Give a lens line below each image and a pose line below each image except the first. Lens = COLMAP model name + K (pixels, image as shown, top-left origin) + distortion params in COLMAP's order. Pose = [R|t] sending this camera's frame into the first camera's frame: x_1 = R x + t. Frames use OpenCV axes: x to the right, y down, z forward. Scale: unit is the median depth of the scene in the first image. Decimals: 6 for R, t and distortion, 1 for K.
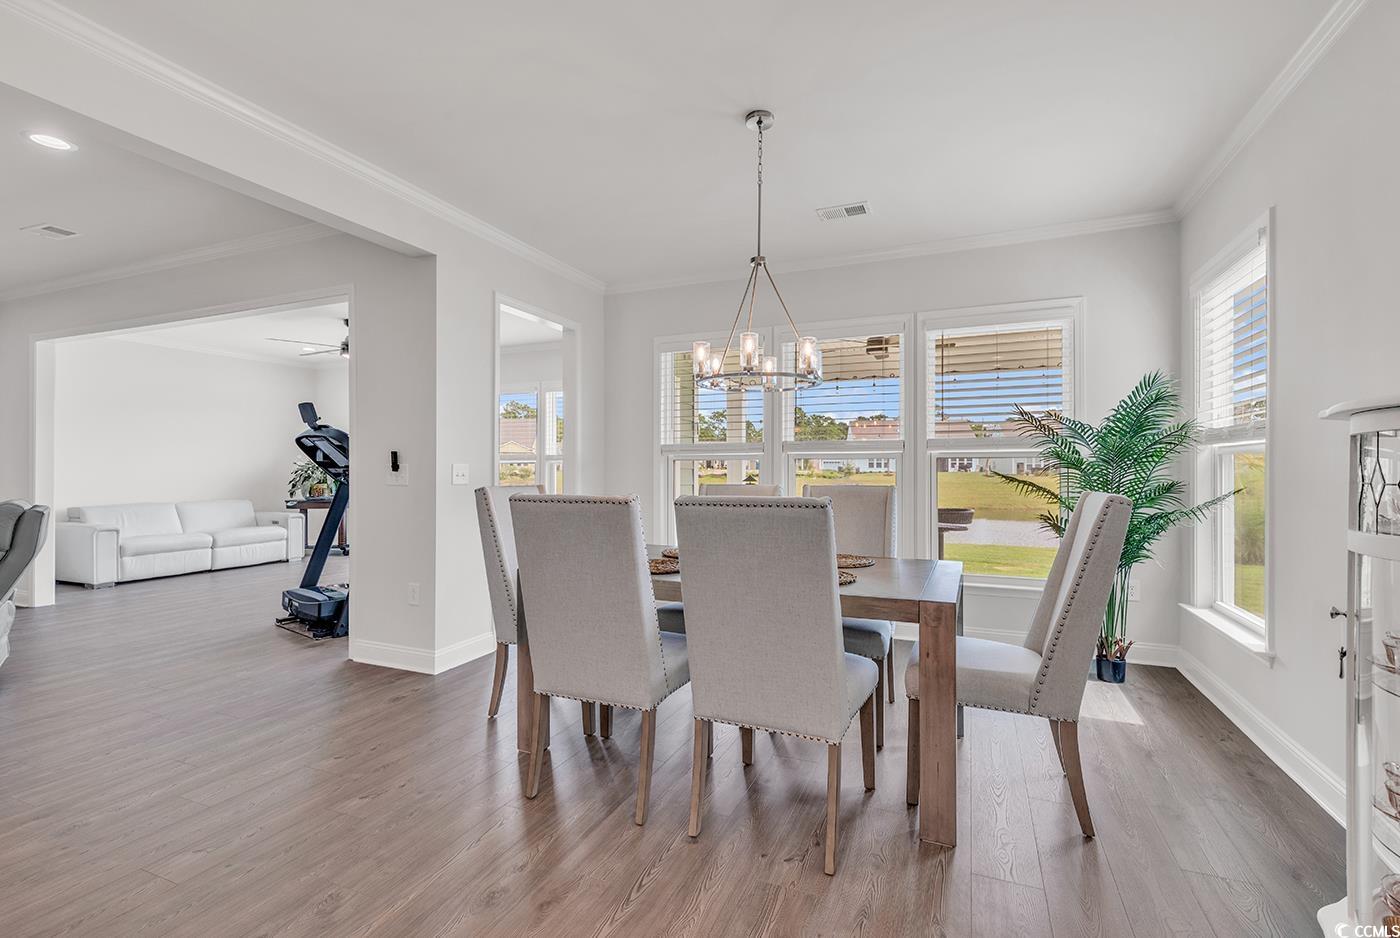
lens RADIAL K [[629.2, 0, 705.3], [0, 629.2, 475.3], [0, 0, 1]] dist [0.008733, -0.002471]
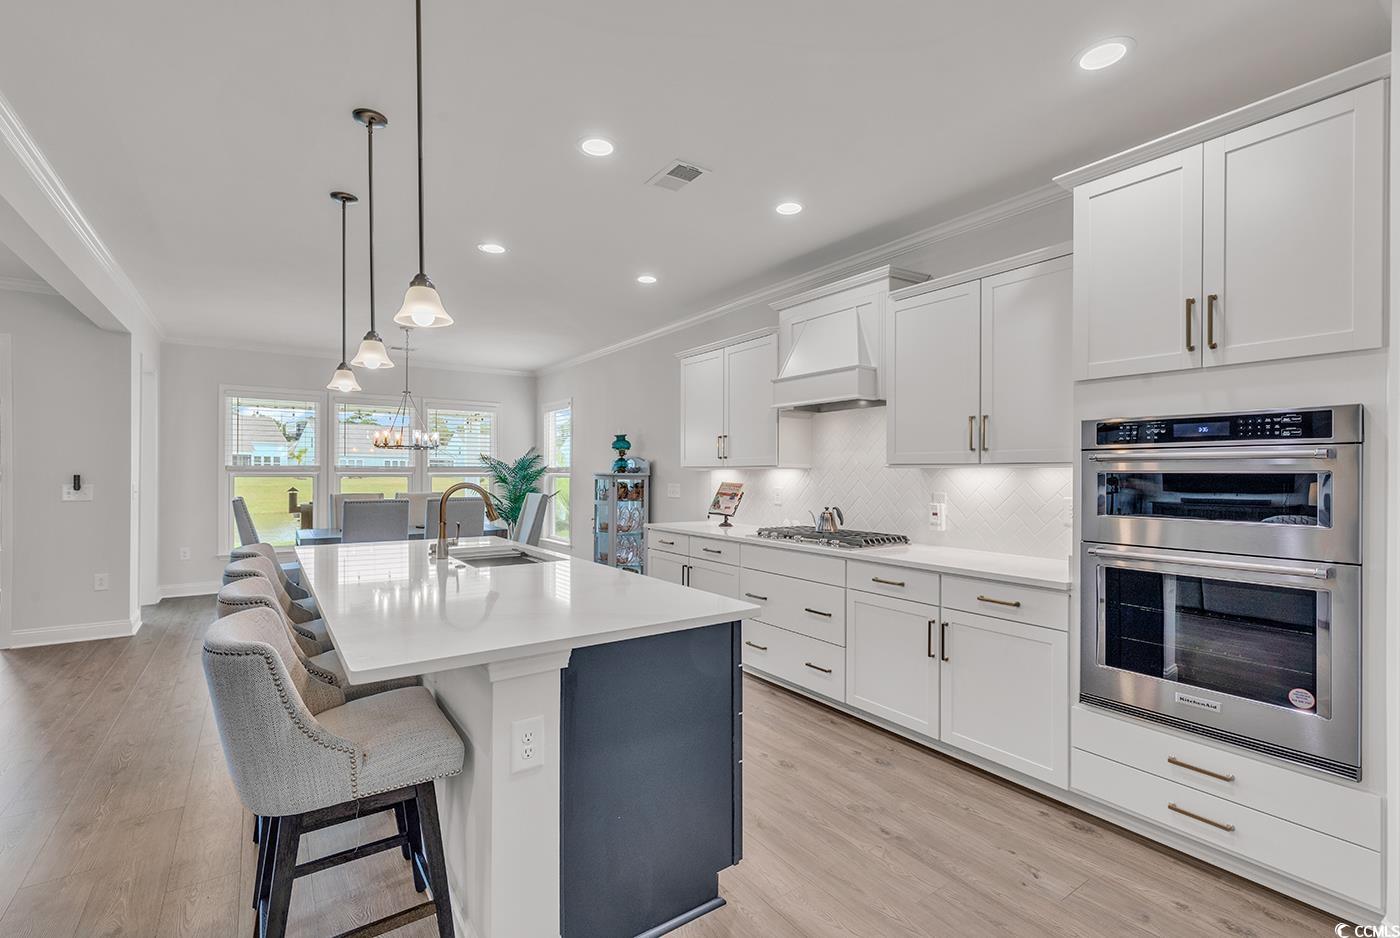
lens RADIAL K [[629.2, 0, 702.0], [0, 629.2, 474.3], [0, 0, 1]] dist [0.008733, -0.002471]
pose [[0.523771, 0.001103, 0.851858, -1.115685], [0.001666, 0.999996, -0.002320, -0.040517], [-0.851857, 0.002634, 0.523767, -0.925803]]
